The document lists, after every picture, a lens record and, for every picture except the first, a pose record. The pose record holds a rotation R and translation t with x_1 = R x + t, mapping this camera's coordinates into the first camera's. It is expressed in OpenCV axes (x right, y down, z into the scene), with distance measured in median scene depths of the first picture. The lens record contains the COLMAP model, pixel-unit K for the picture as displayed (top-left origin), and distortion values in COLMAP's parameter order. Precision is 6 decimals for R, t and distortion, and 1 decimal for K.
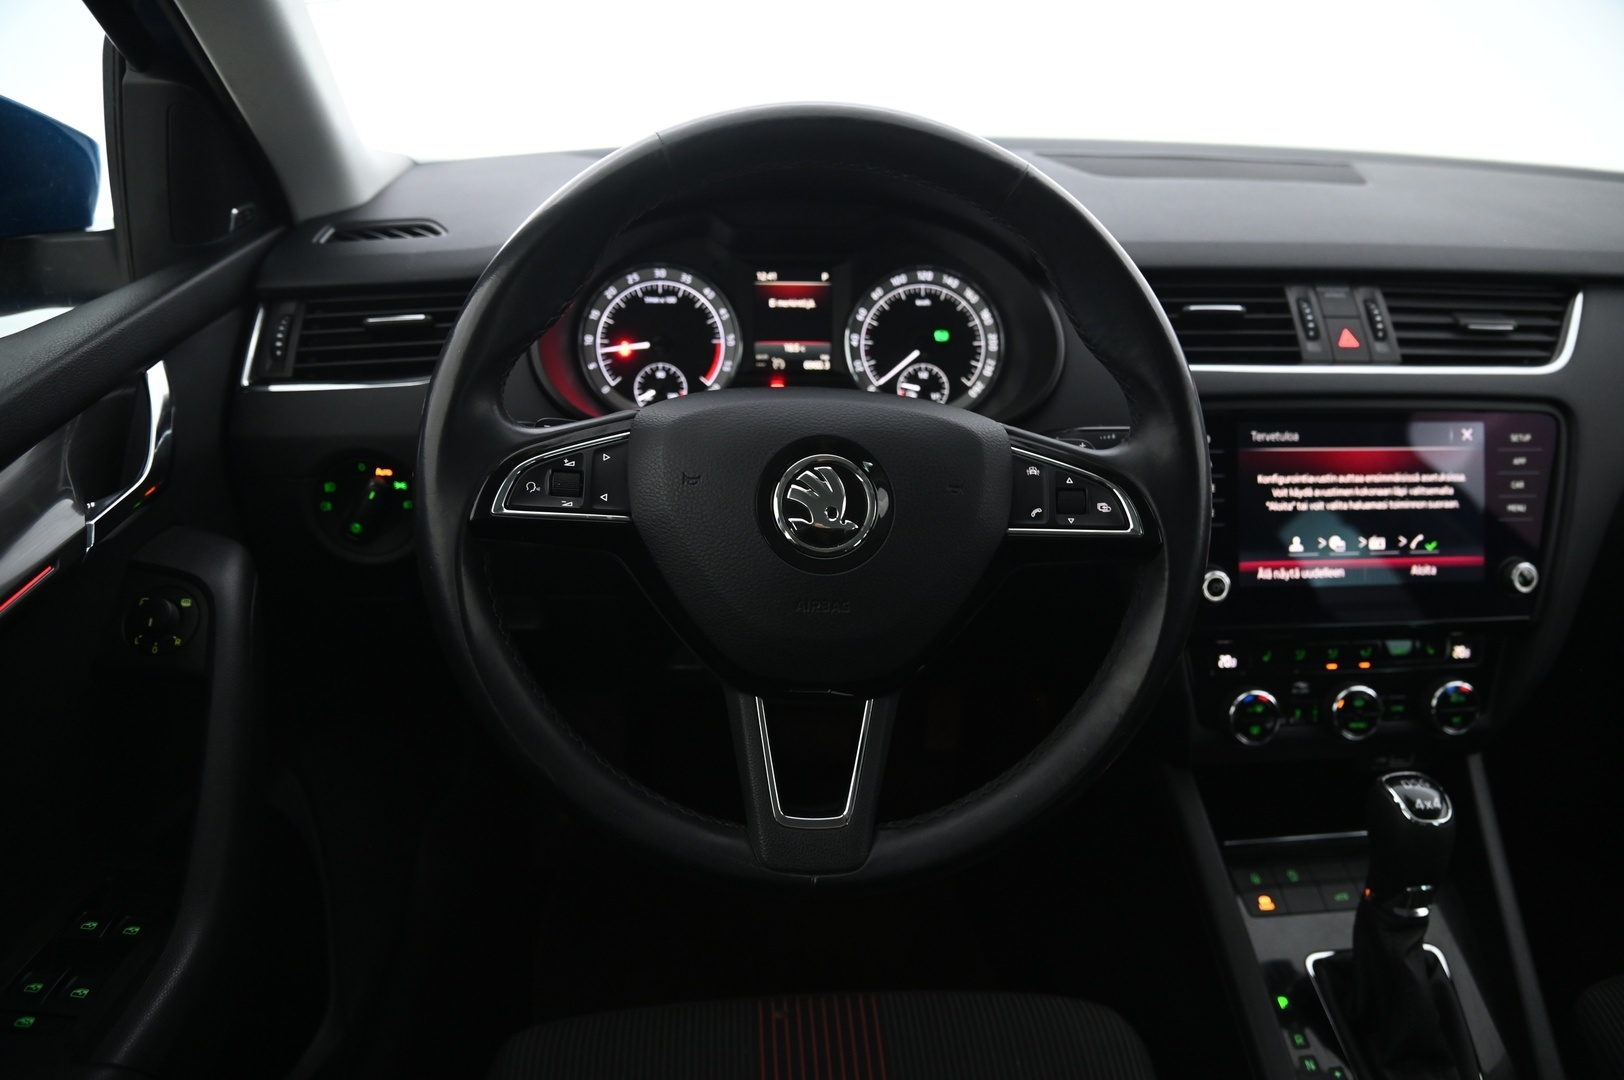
lens RADIAL K [[1089.4, 0, 814.6], [0, 1089.4, 545.2], [0, 0, 1]] dist [-0.114567, 0.038895]
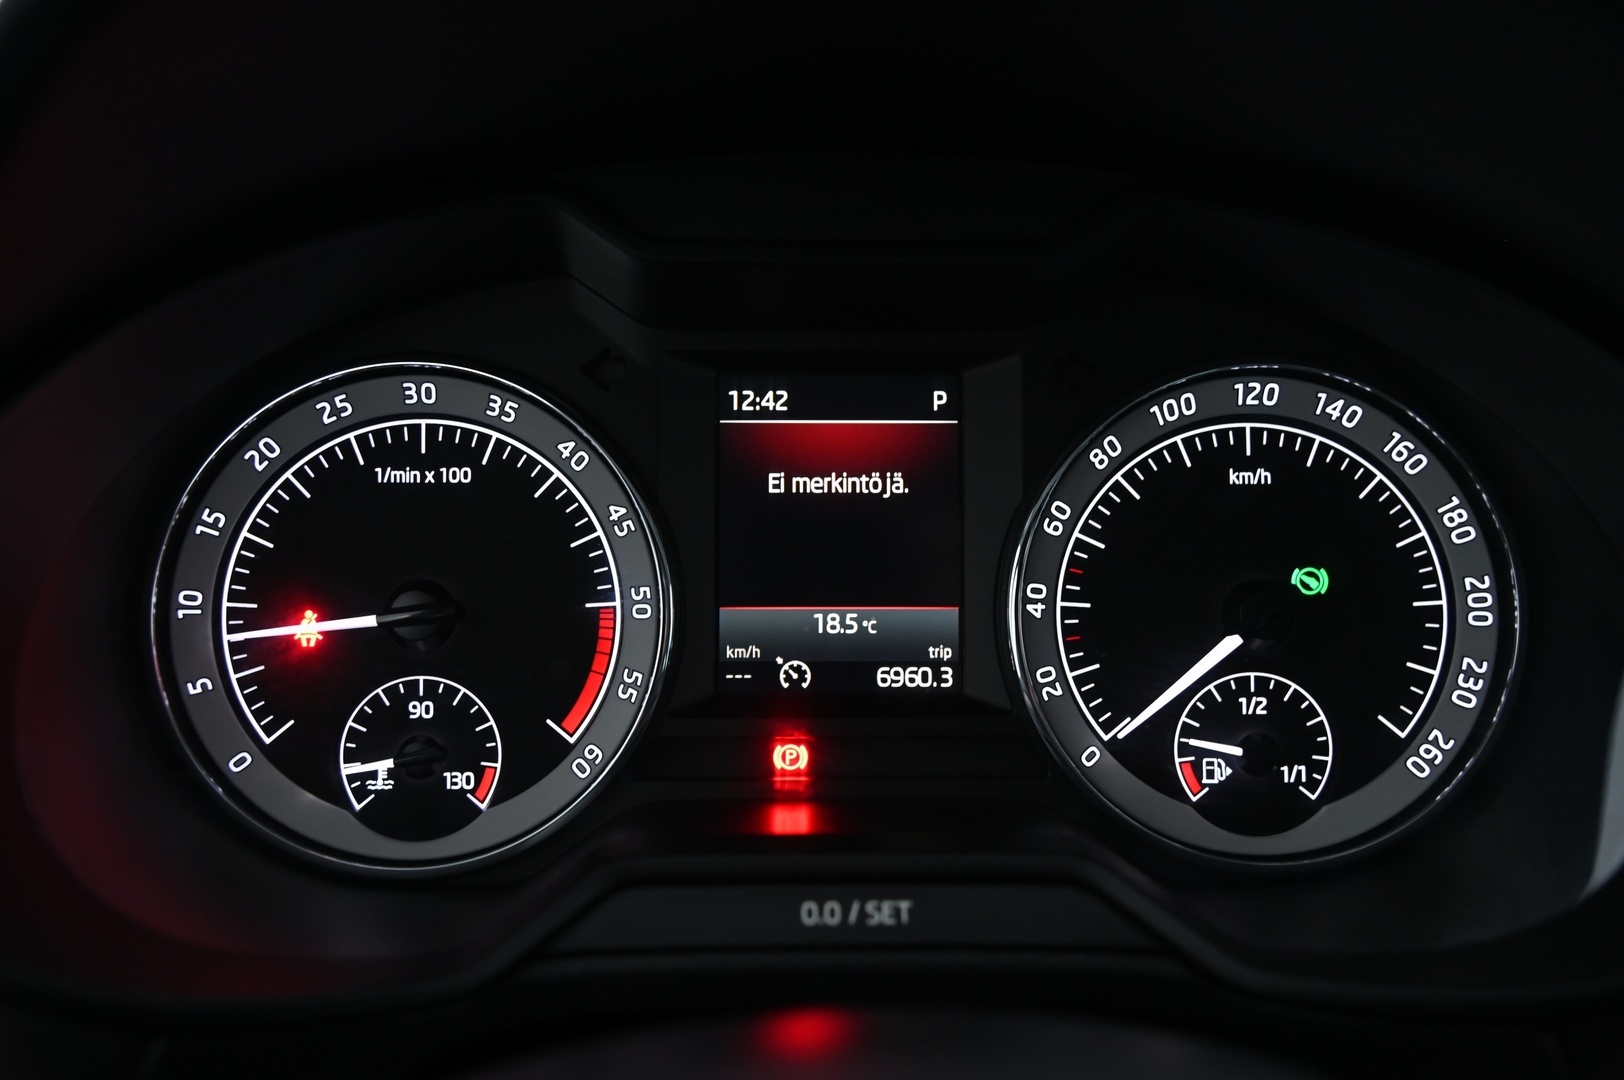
lens RADIAL K [[1713.6, 0, 826.0], [0, 1713.6, 547.6], [0, 0, 1]] dist [0.012682, 0.000000]
pose [[0.998566, -0.000792, -0.053523, 0.003223], [-0.004905, 0.994331, -0.106213, -0.160604], [0.053304, 0.106324, 0.992902, 0.532857]]
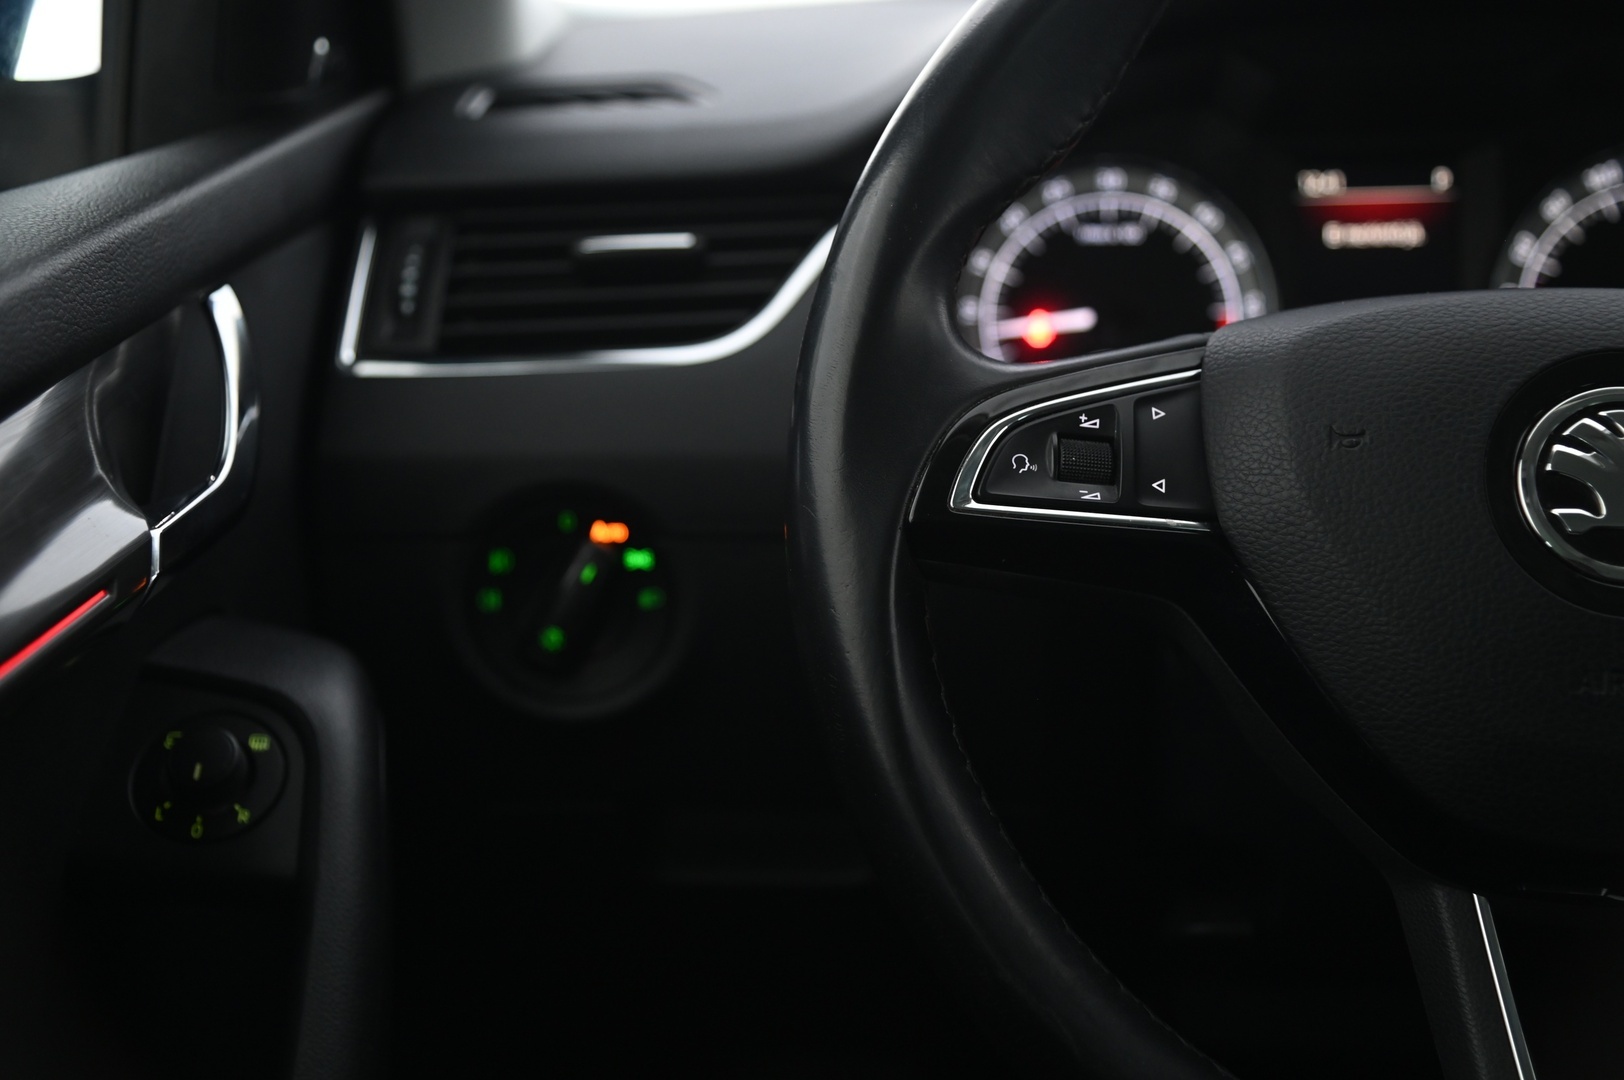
lens RADIAL K [[2344.6, 0, 812.6], [0, 2344.6, 539.0], [0, 0, 1]] dist [0.172892, 0.000000]
pose [[0.992322, -0.011503, -0.123148, -0.154179], [-0.013179, 0.980164, -0.197751, 0.143102], [0.122980, 0.197855, 0.972486, -0.073032]]
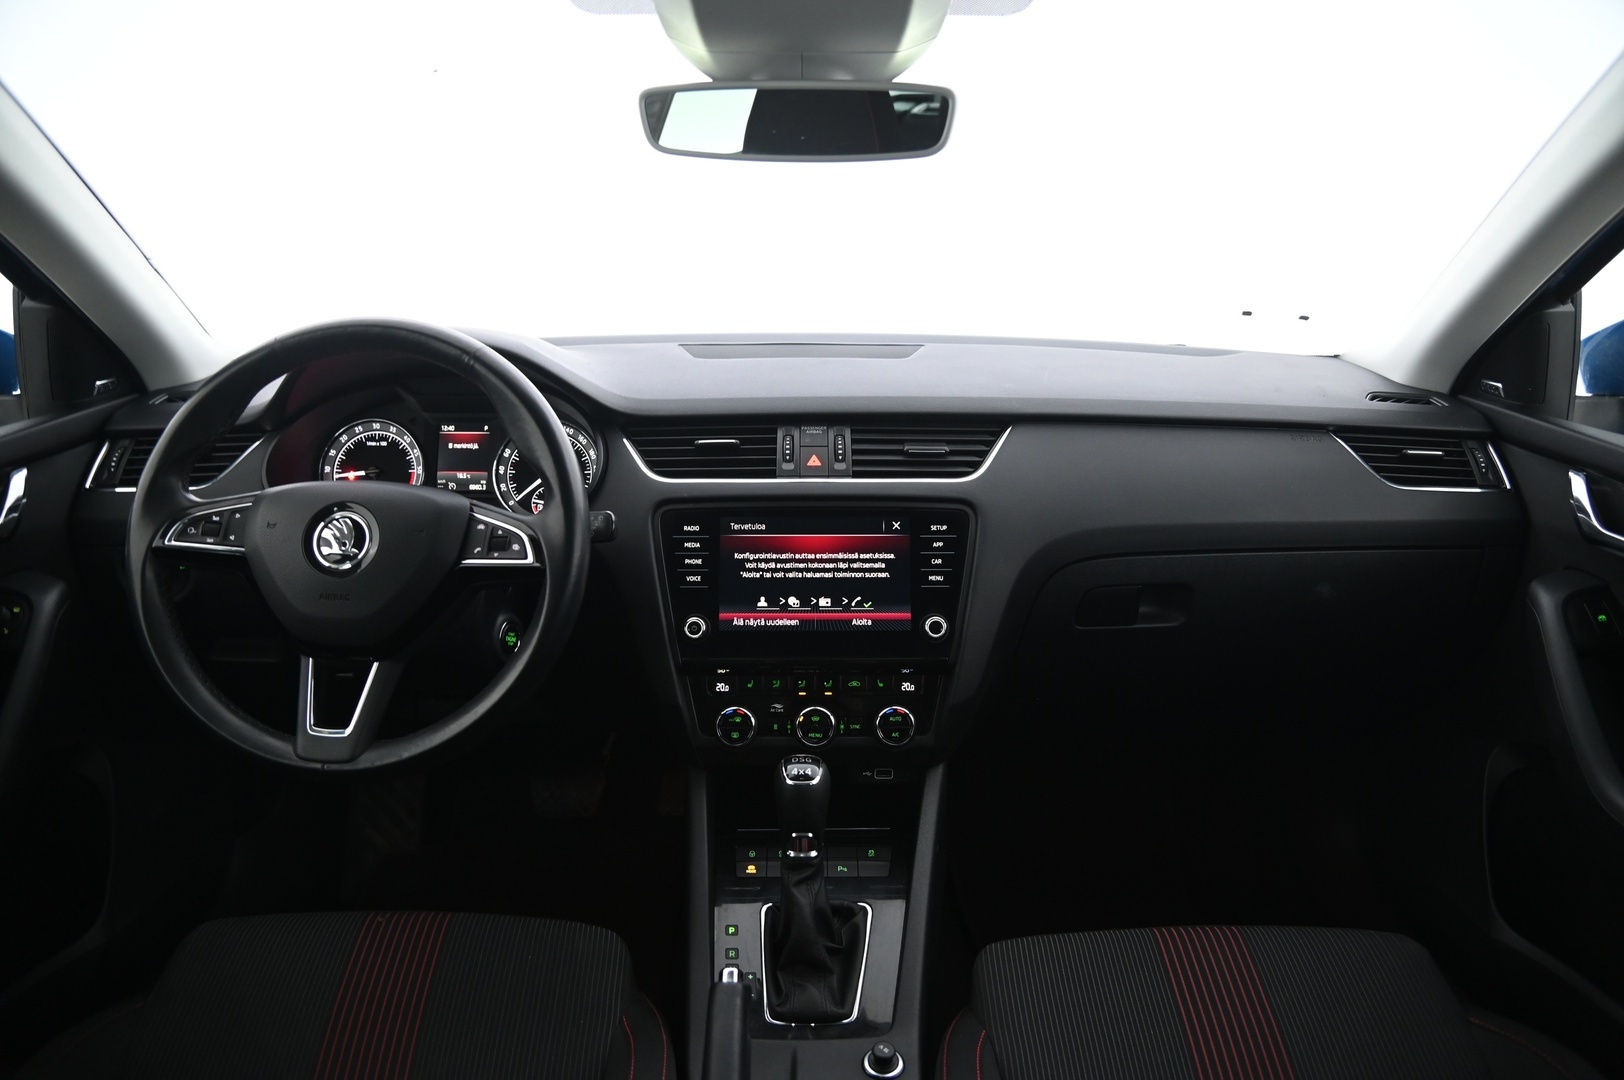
lens RADIAL K [[1089.4, 0, 809.1], [0, 1089.4, 541.5], [0, 0, 1]] dist [-0.114567, 0.038895]
pose [[0.997872, 0.005498, -0.064973, 0.582798], [-0.017418, 0.982705, -0.184357, 0.179006], [0.062835, 0.185096, 0.980709, -0.413346]]
